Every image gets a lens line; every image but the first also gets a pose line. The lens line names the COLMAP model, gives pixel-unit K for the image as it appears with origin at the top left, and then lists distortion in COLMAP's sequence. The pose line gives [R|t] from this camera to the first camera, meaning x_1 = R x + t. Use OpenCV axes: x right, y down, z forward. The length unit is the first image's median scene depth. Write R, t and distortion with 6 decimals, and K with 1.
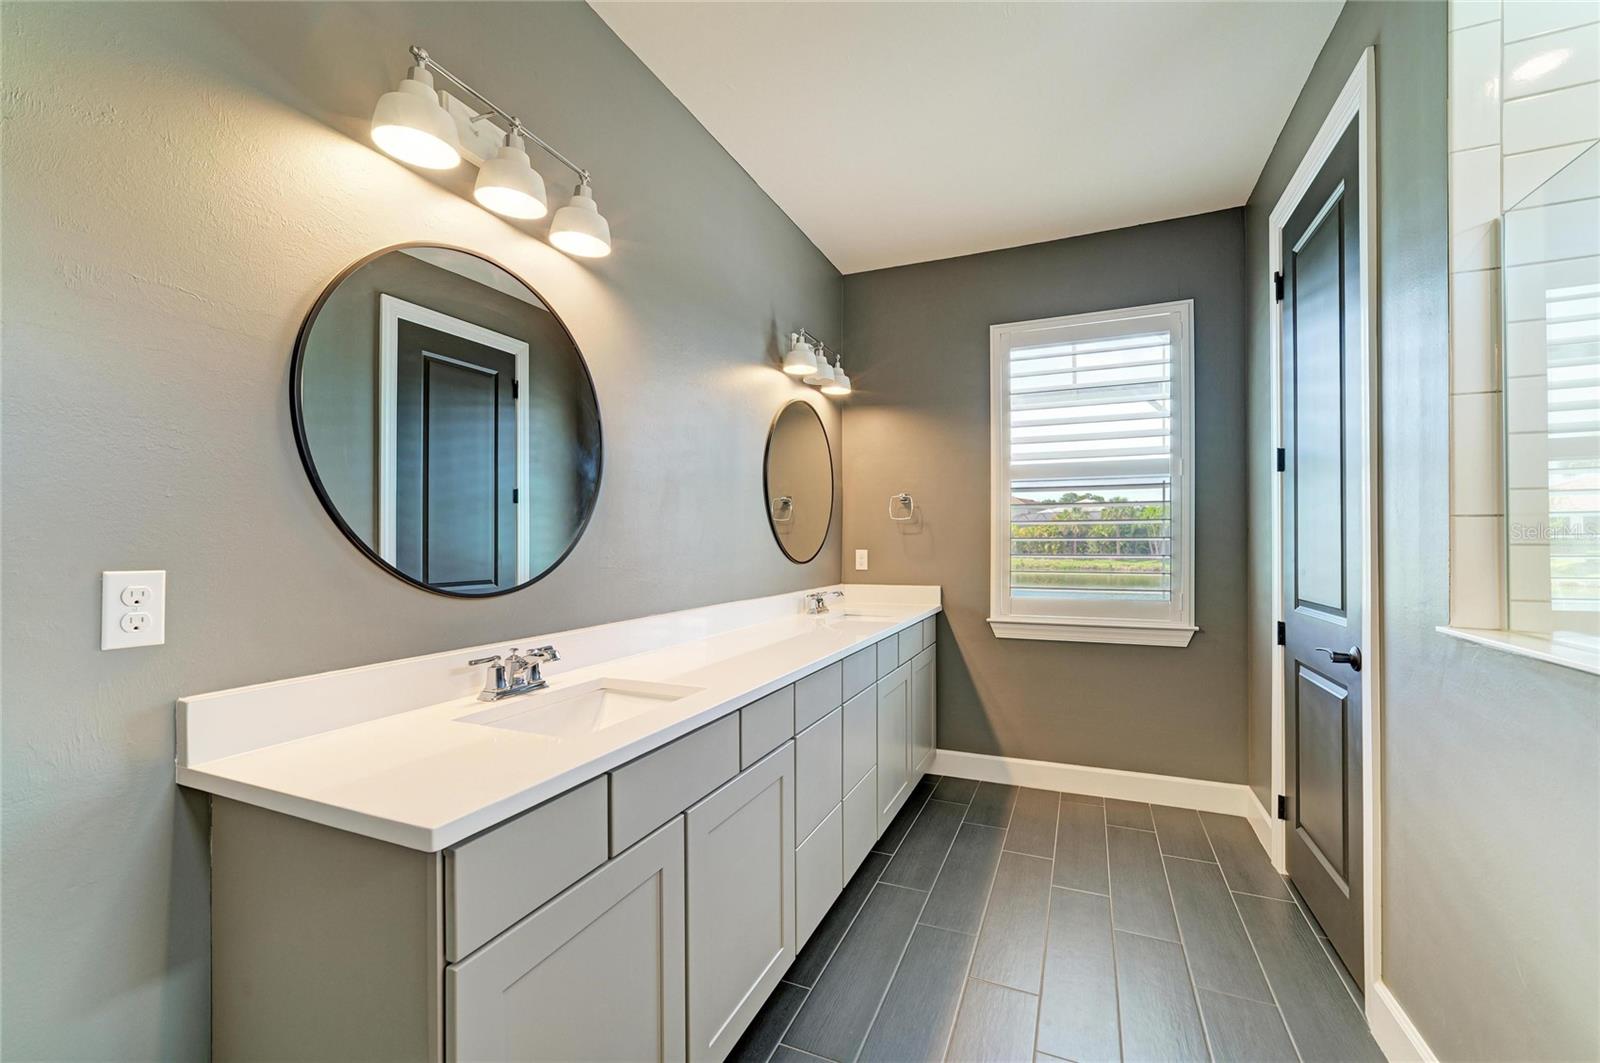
lens RADIAL K [[640.1, 0, 802.9], [0, 640.1, 537.4], [0, 0, 1]] dist [0.000410, 0.000202]
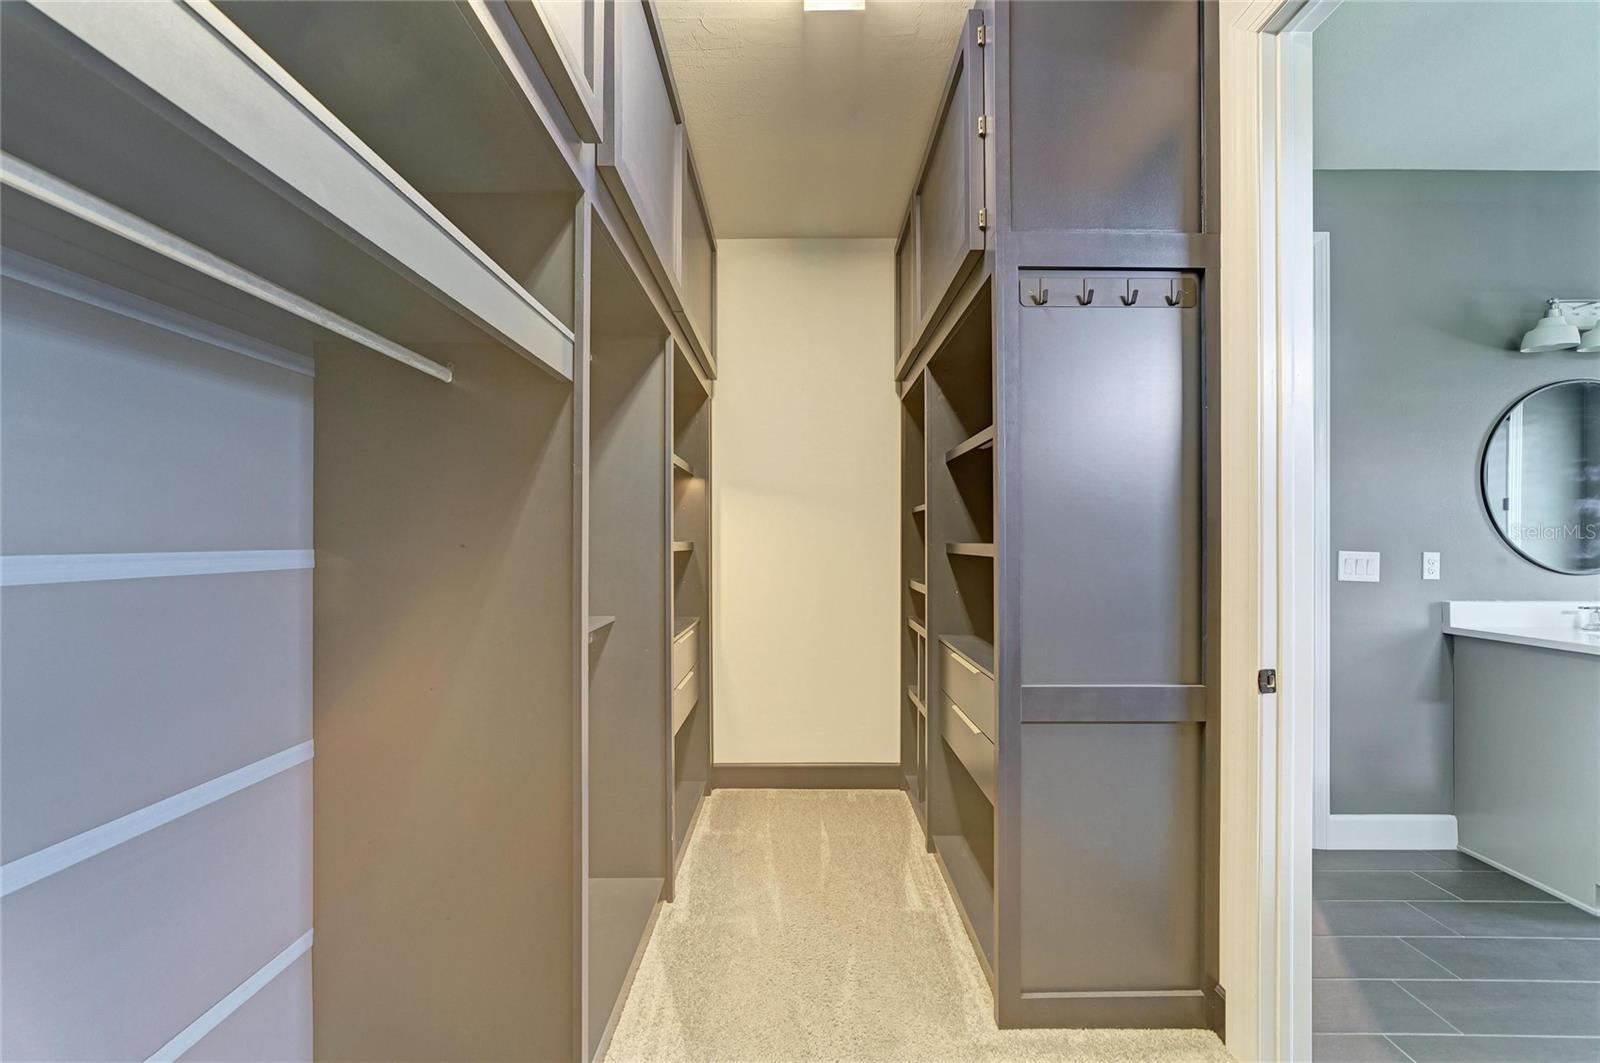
lens RADIAL K [[640.1, 0, 802.9], [0, 640.1, 537.4], [0, 0, 1]] dist [0.000410, 0.000202]
pose [[0.405855, 0.001154, -0.913937, 0.369466], [-0.002297, 0.999997, 0.000242, -0.006045], [0.913934, 0.002001, 0.405857, -2.483908]]
